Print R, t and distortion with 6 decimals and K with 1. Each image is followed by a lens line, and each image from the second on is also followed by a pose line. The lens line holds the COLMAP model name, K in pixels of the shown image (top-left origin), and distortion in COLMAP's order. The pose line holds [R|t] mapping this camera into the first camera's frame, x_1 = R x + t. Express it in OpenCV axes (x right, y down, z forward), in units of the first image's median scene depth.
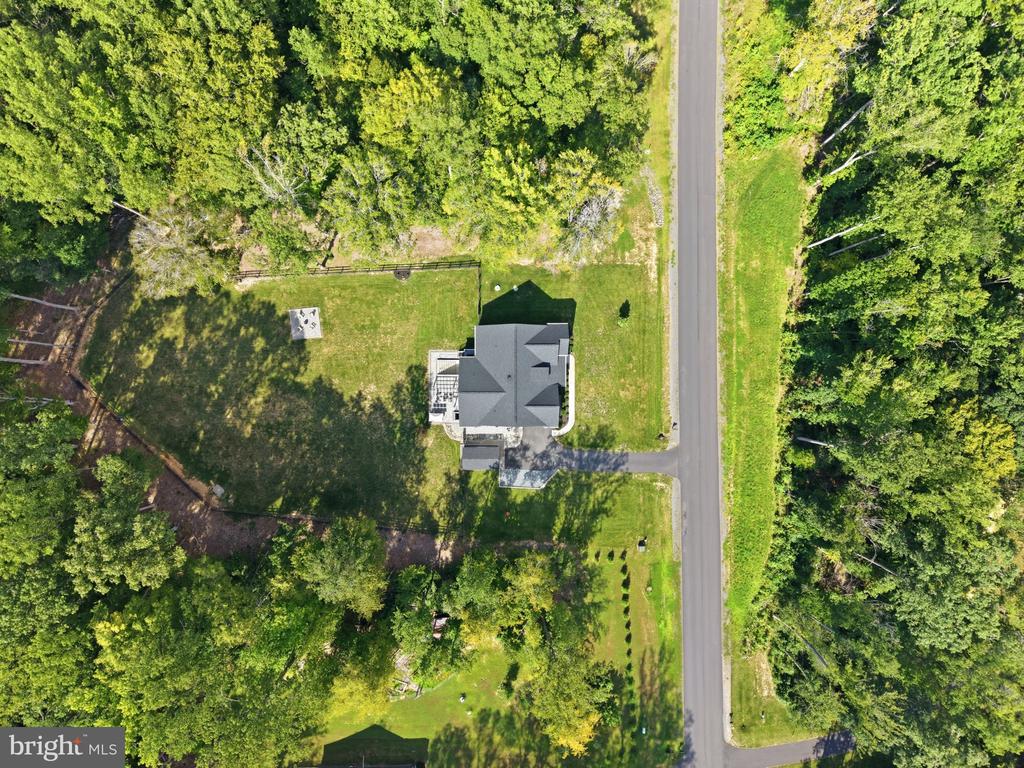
lens RADIAL K [[656.8, 0, 512.0], [0, 656.8, 384.0], [0, 0, 1]] dist [-0.000453, -0.000612]
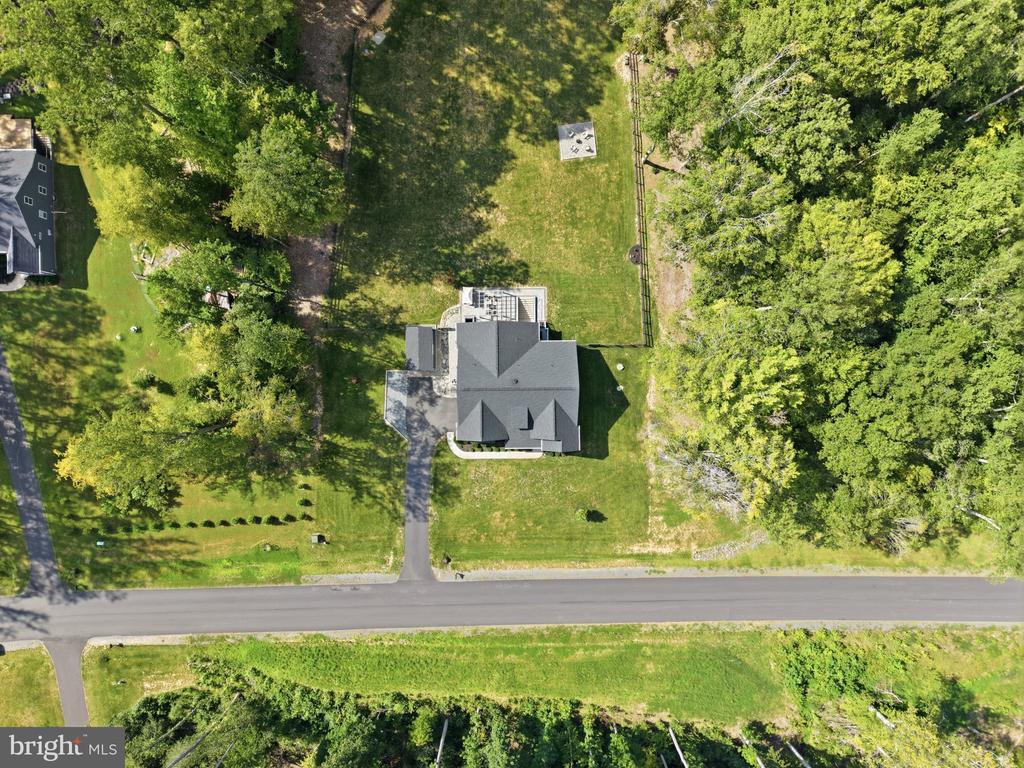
lens RADIAL K [[656.8, 0, 512.0], [0, 656.8, 384.0], [0, 0, 1]] dist [-0.000453, -0.000612]
pose [[0.007300, 0.999970, -0.002524, 0.001100], [-0.999951, 0.007282, -0.006757, 0.000144], [-0.006738, 0.002574, 0.999974, 0.154000]]
